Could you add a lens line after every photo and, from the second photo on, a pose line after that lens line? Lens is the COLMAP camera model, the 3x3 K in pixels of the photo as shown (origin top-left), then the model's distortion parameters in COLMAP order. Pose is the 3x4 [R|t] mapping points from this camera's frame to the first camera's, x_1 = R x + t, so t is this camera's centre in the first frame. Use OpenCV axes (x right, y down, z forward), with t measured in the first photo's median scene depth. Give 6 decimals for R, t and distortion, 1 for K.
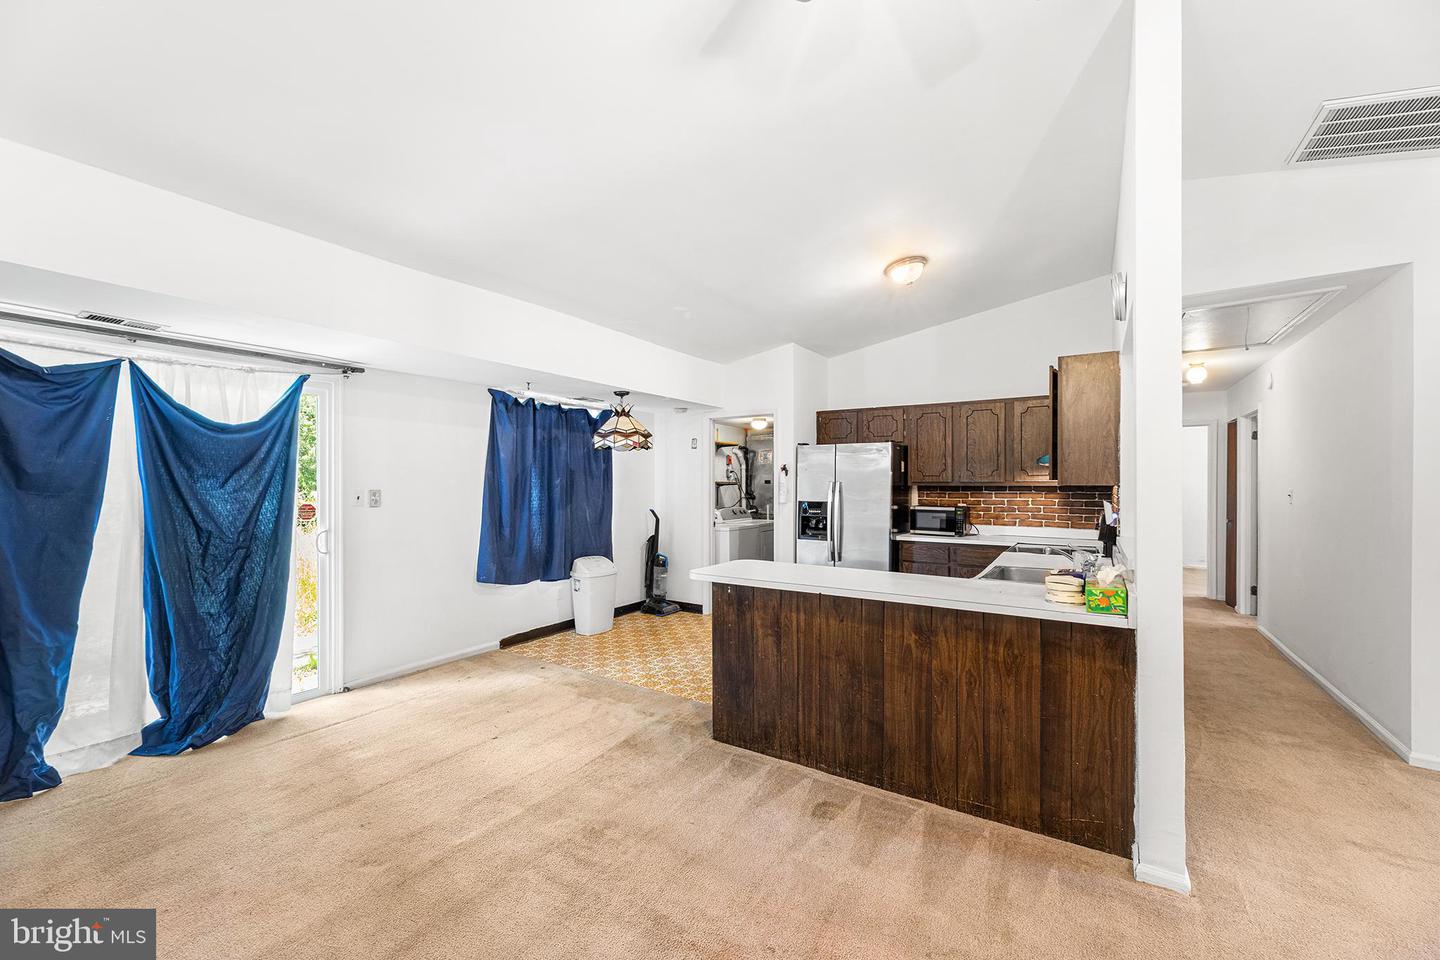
lens RADIAL K [[578.8, 0, 715.3], [0, 578.8, 485.5], [0, 0, 1]] dist [0.006385, -0.001174]
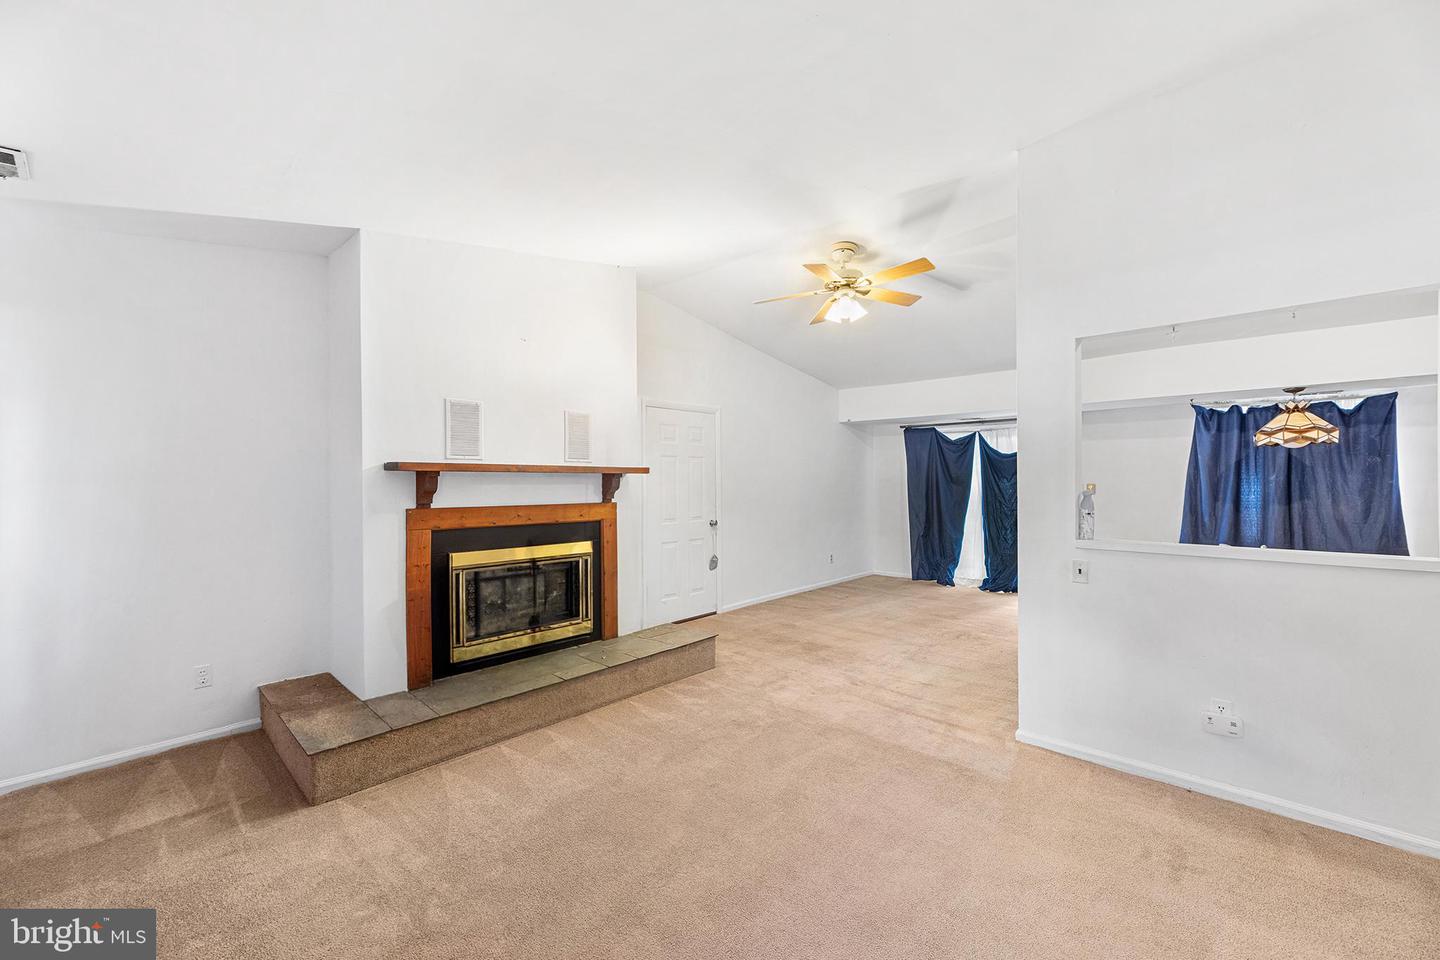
lens RADIAL K [[578.8, 0, 716.1], [0, 578.8, 487.7], [0, 0, 1]] dist [0.006385, -0.001174]
pose [[-0.172392, 0.009980, -0.984978, 1.332387], [-0.003078, 0.999938, 0.010671, 0.004041], [0.985024, 0.004871, -0.172351, 0.245720]]
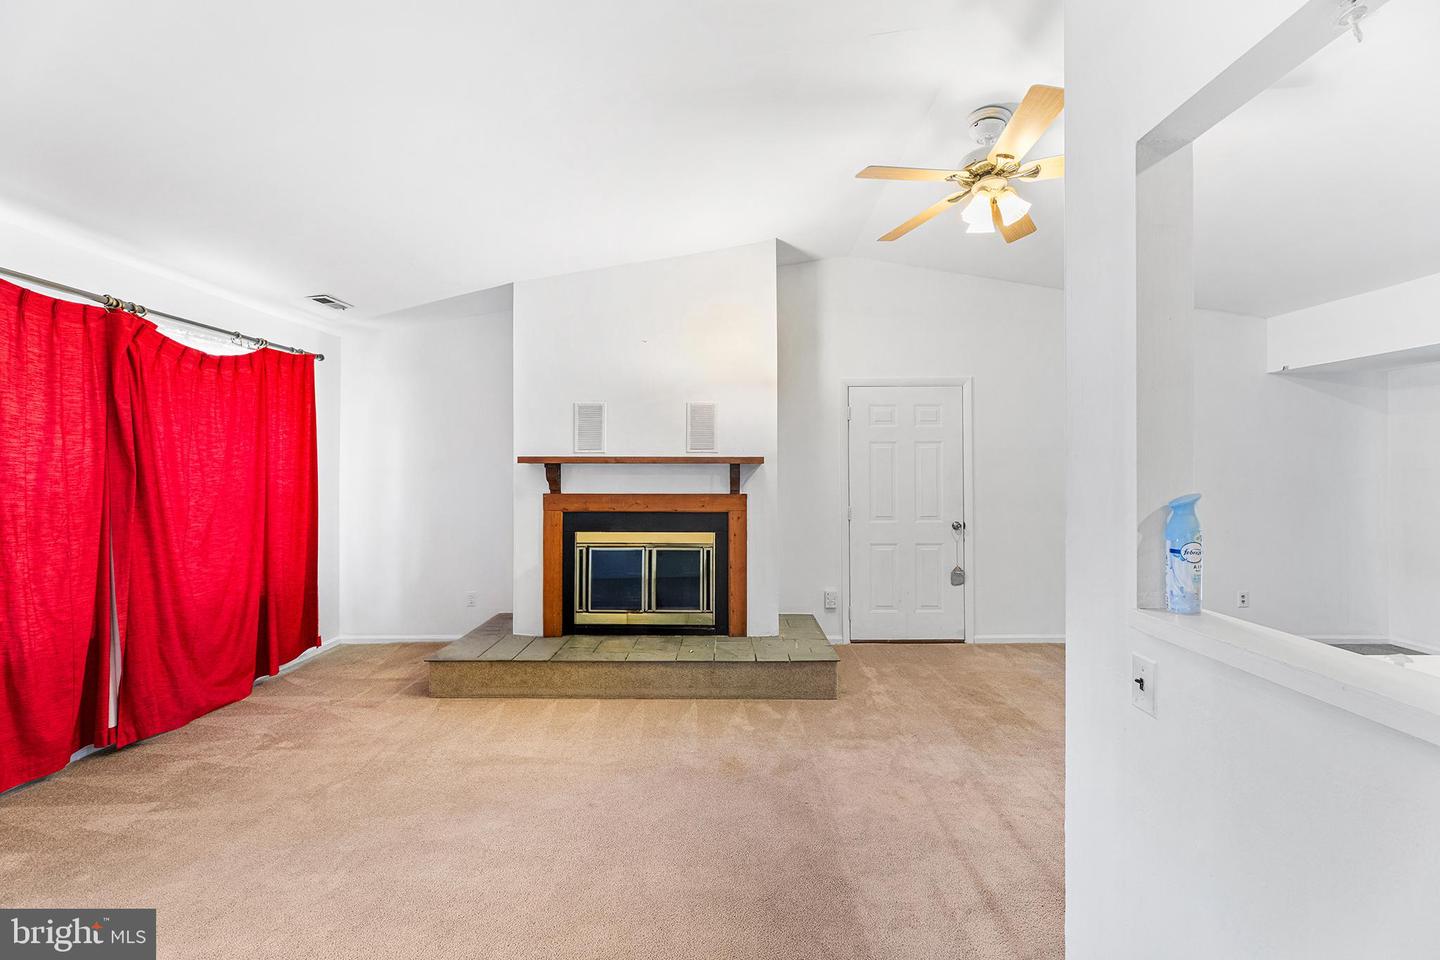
lens RADIAL K [[578.8, 0, 711.3], [0, 578.8, 475.9], [0, 0, 1]] dist [0.006385, -0.001174]
pose [[-0.845653, 0.002233, -0.533729, 0.869800], [-0.003188, 0.999952, 0.009234, 0.002236], [0.533724, 0.009510, -0.845605, 0.737367]]
